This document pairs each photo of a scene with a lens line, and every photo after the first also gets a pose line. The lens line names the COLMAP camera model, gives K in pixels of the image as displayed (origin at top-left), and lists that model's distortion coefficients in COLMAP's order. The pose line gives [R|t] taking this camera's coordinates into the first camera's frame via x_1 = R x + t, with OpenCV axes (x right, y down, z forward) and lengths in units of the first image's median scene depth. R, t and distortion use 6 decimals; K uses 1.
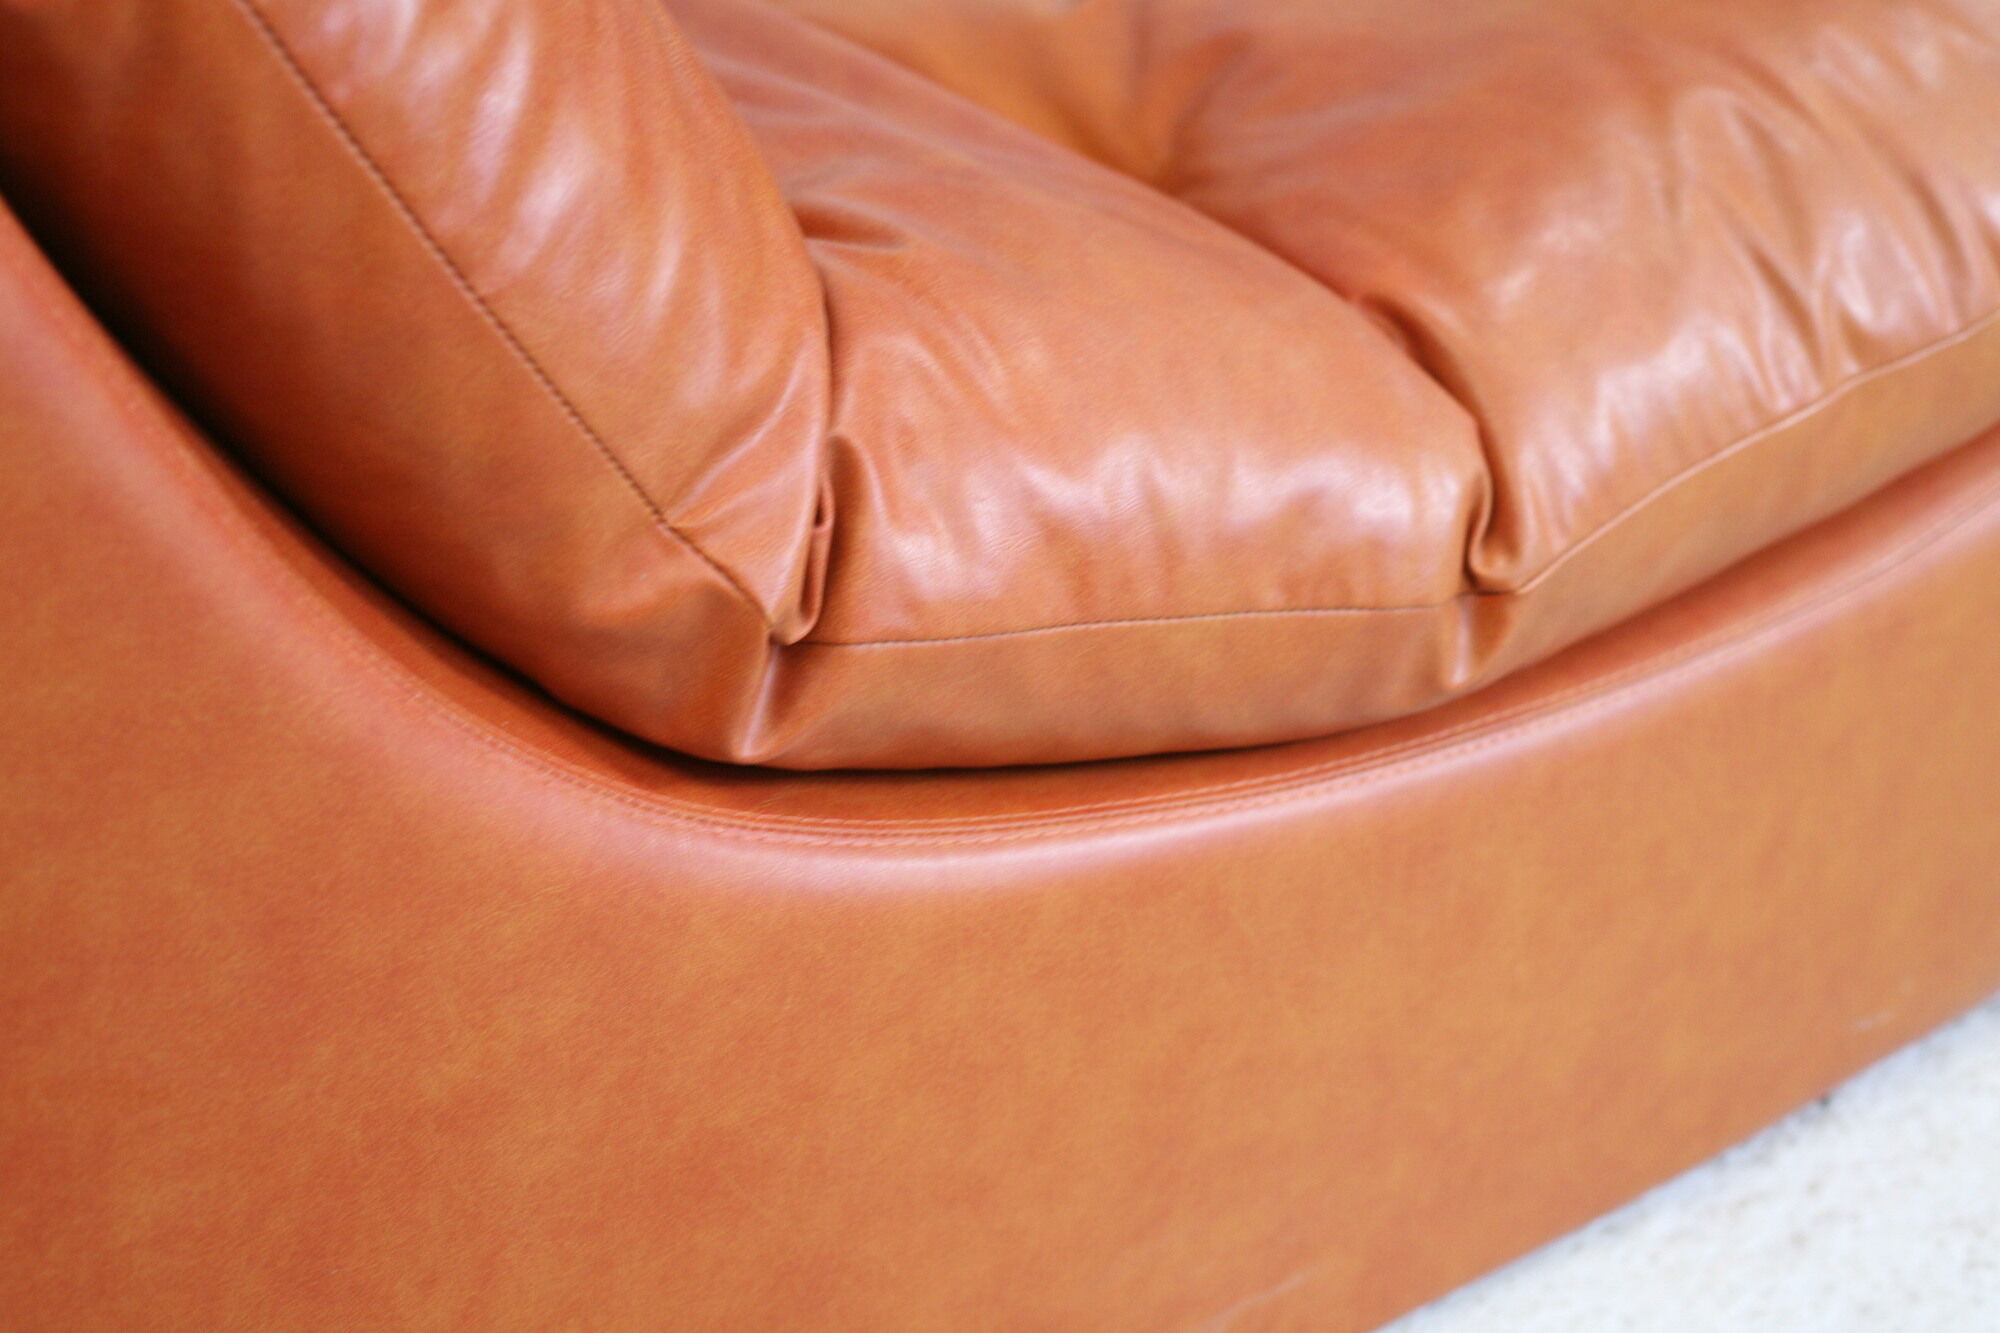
lens RADIAL K [[2948.6, 0, 988.3], [0, 2948.6, 665.2], [0, 0, 1]] dist [-0.113092, 0.000000]
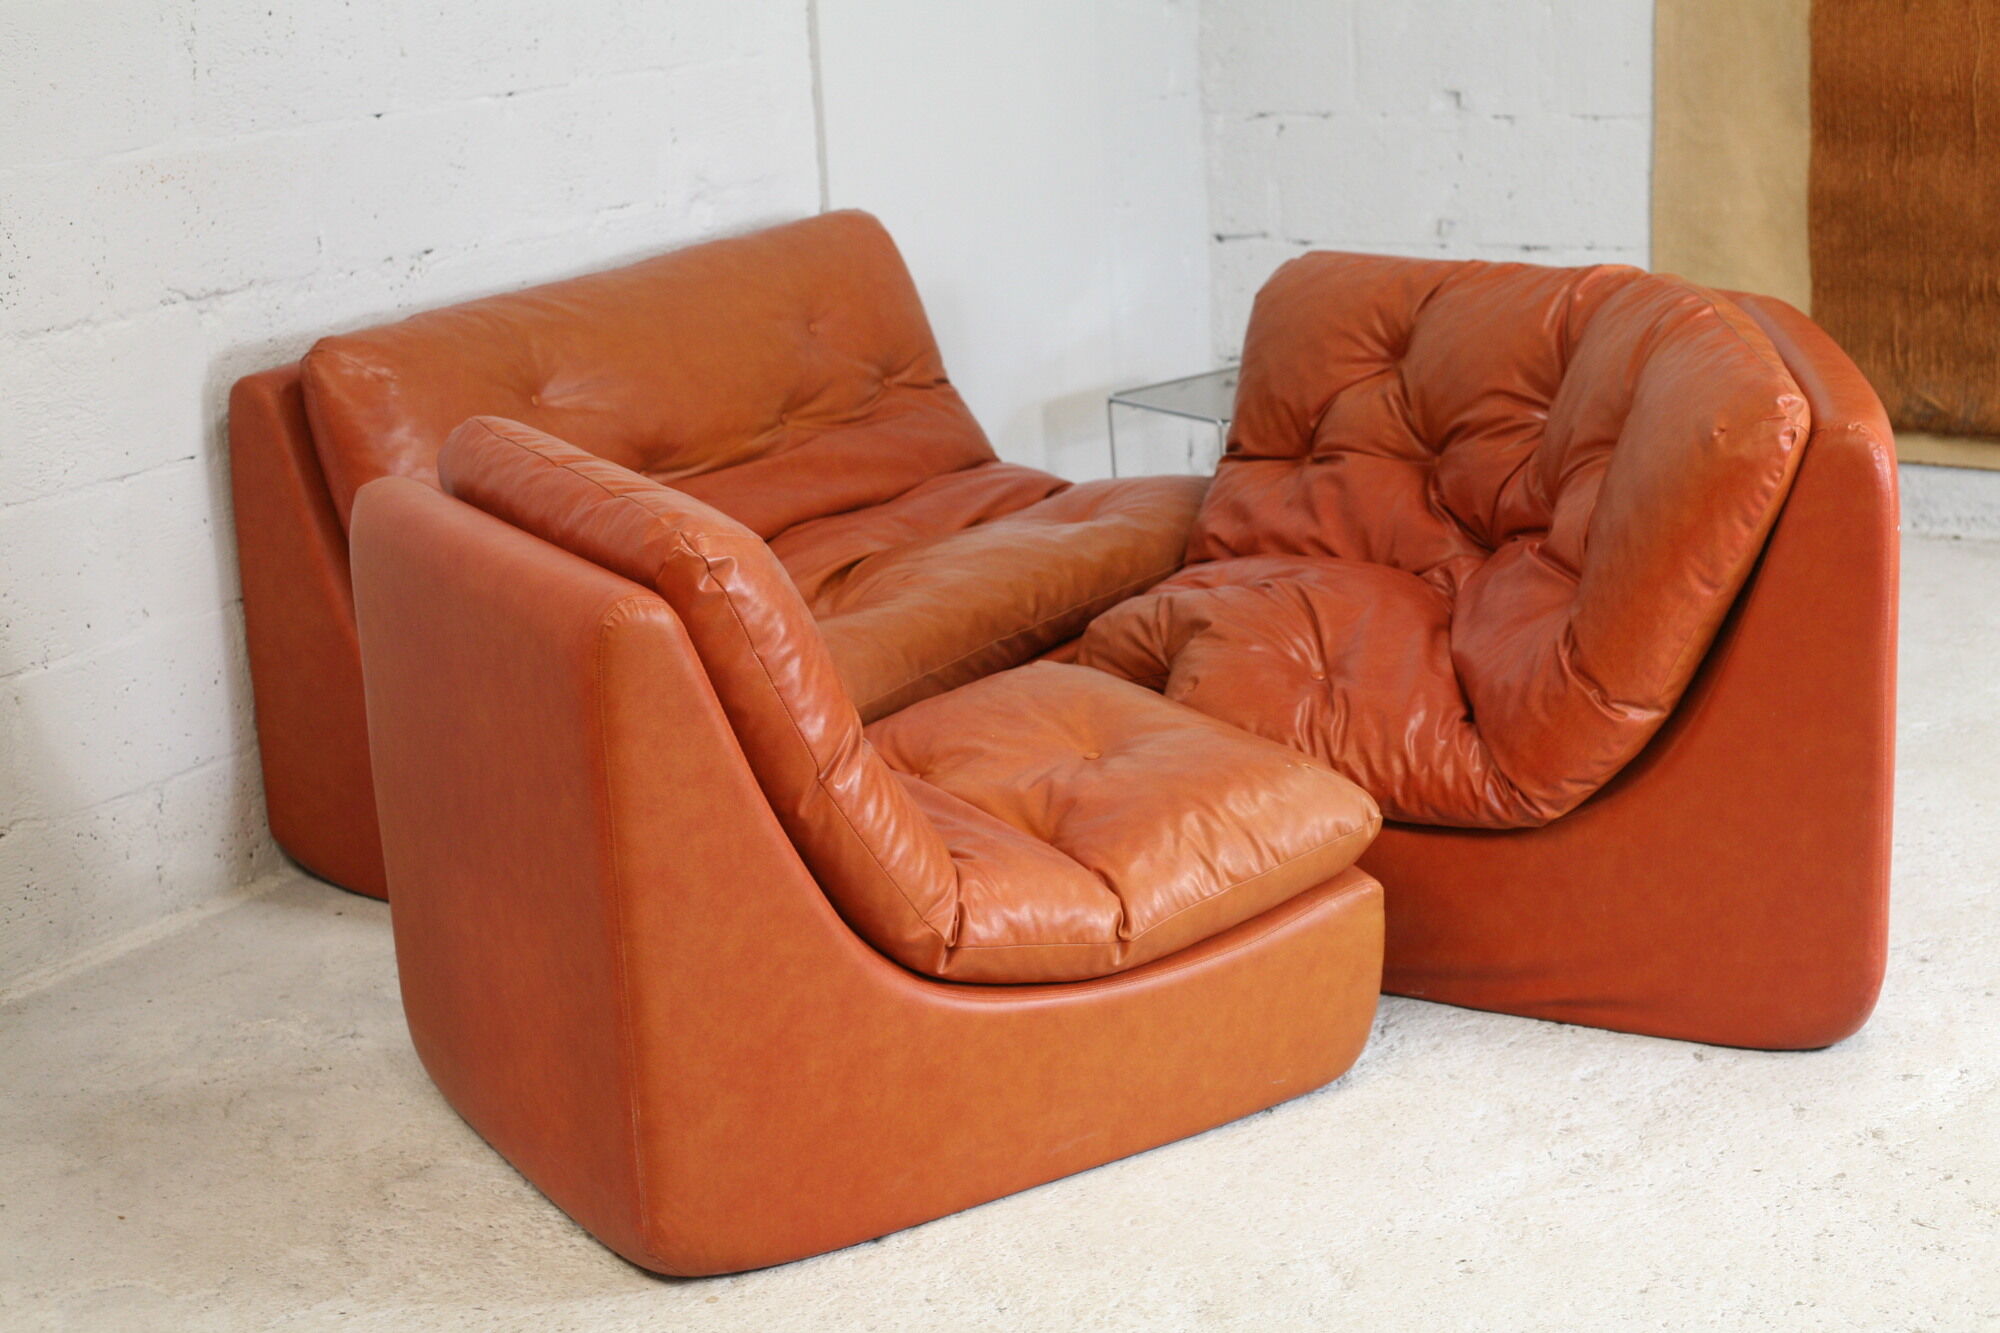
lens RADIAL K [[2948.6, 0, 998.8], [0, 2948.6, 666.9], [0, 0, 1]] dist [-0.113092, 0.000000]
pose [[0.998242, -0.030412, -0.050873, 0.229002], [0.019224, 0.978053, -0.207469, 0.466529], [0.056066, 0.206127, 0.976918, -3.196521]]
